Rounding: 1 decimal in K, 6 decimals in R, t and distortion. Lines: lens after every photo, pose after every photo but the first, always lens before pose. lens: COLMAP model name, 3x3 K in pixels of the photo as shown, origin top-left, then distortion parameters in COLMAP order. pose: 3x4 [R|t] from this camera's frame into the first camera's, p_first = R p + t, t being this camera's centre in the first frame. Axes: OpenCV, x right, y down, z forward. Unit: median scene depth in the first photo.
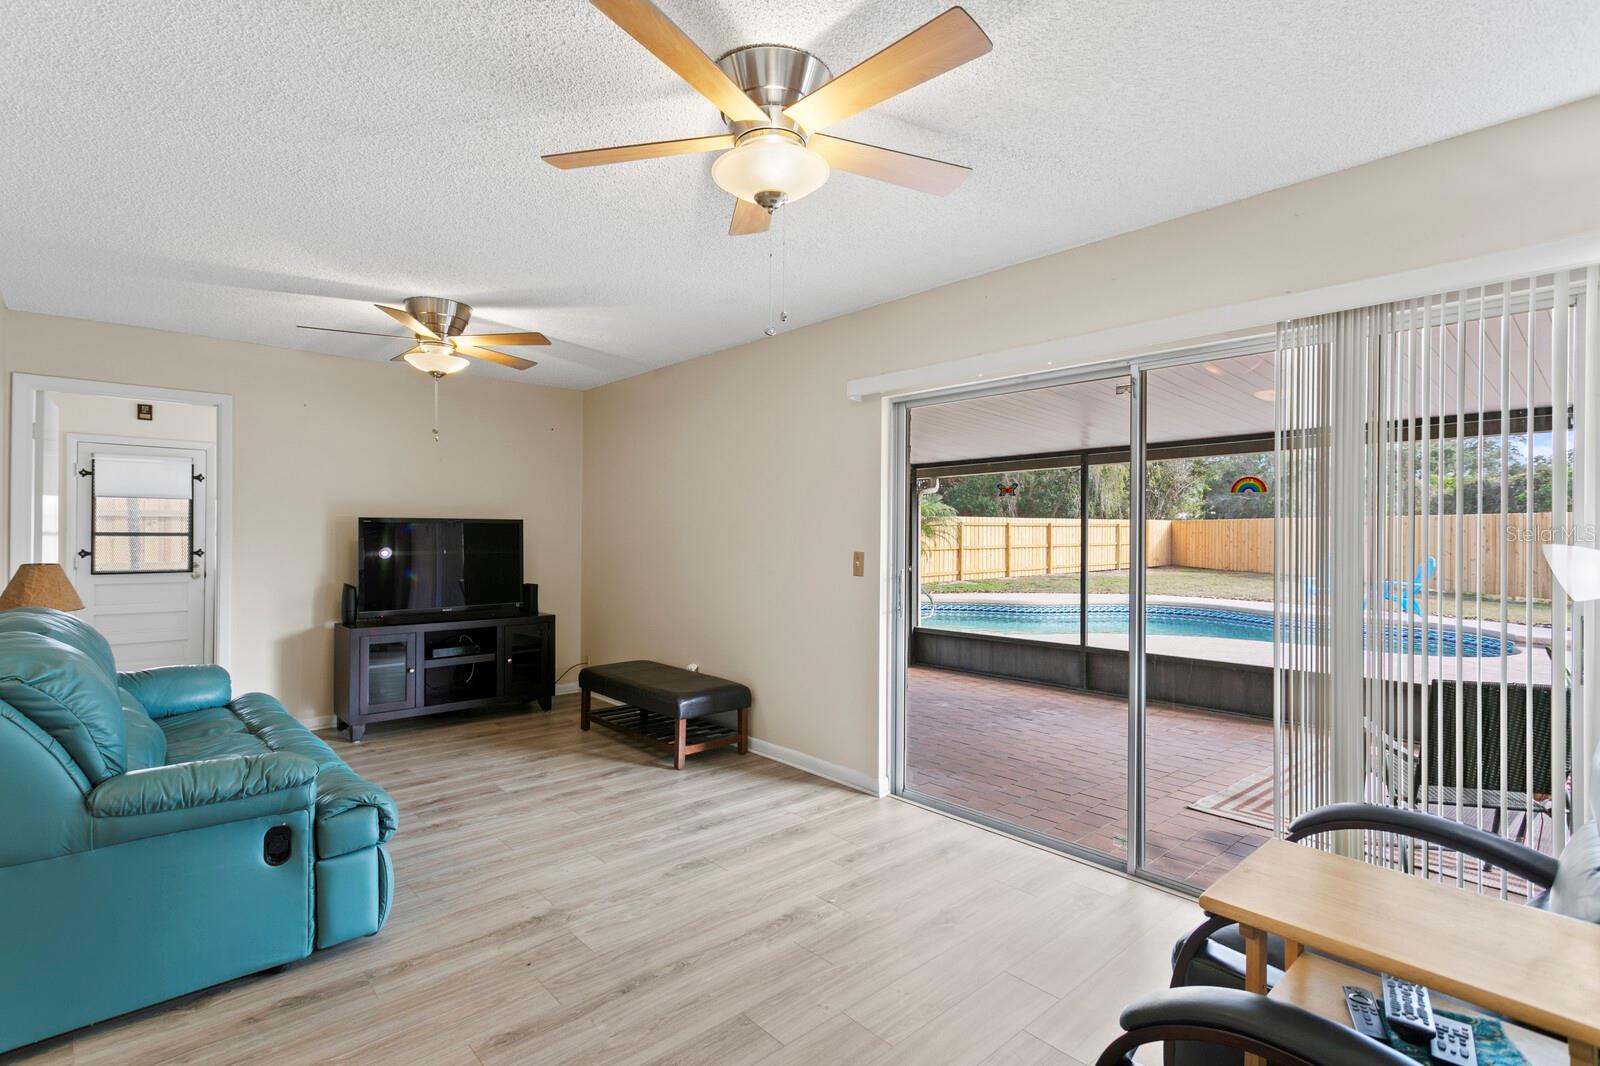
lens RADIAL K [[798.8, 0, 796.7], [0, 798.8, 535.2], [0, 0, 1]] dist [0.003745, 0.000462]
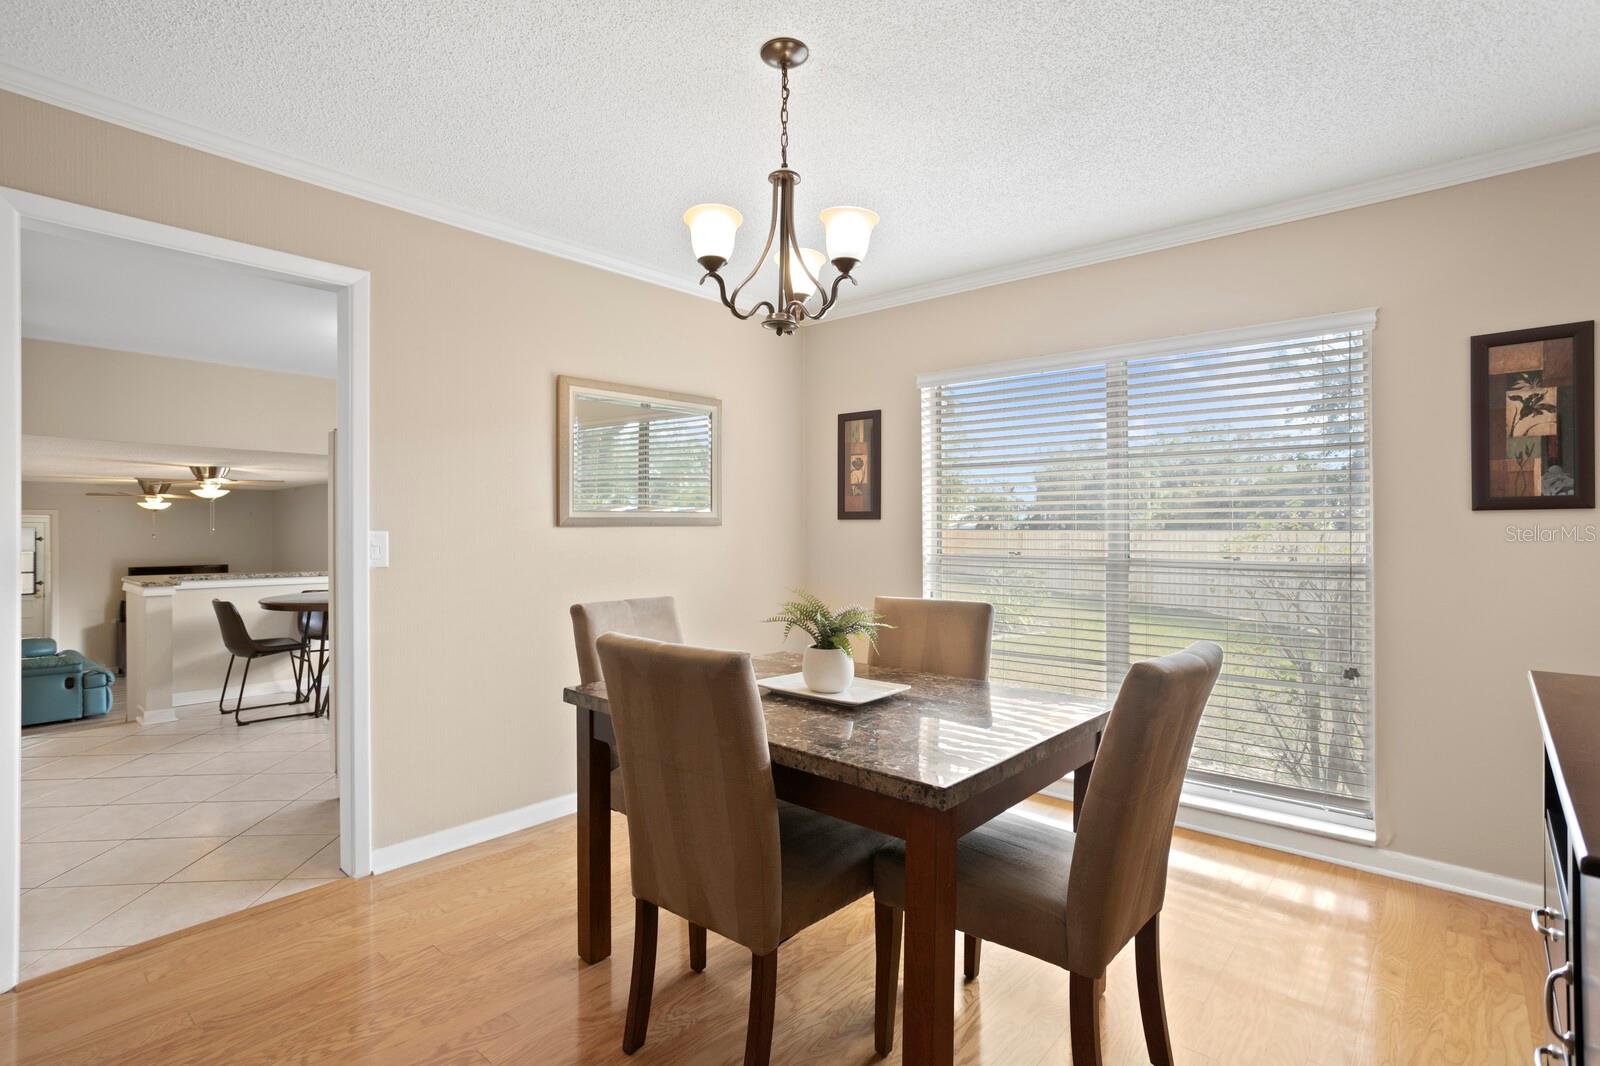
lens RADIAL K [[798.8, 0, 802.3], [0, 798.8, 536.7], [0, 0, 1]] dist [0.003745, 0.000462]
pose [[0.992575, -0.004950, 0.121531, 0.788859], [0.004664, 0.999986, 0.002638, -0.085757], [-0.121543, -0.002051, 0.992584, -1.069748]]
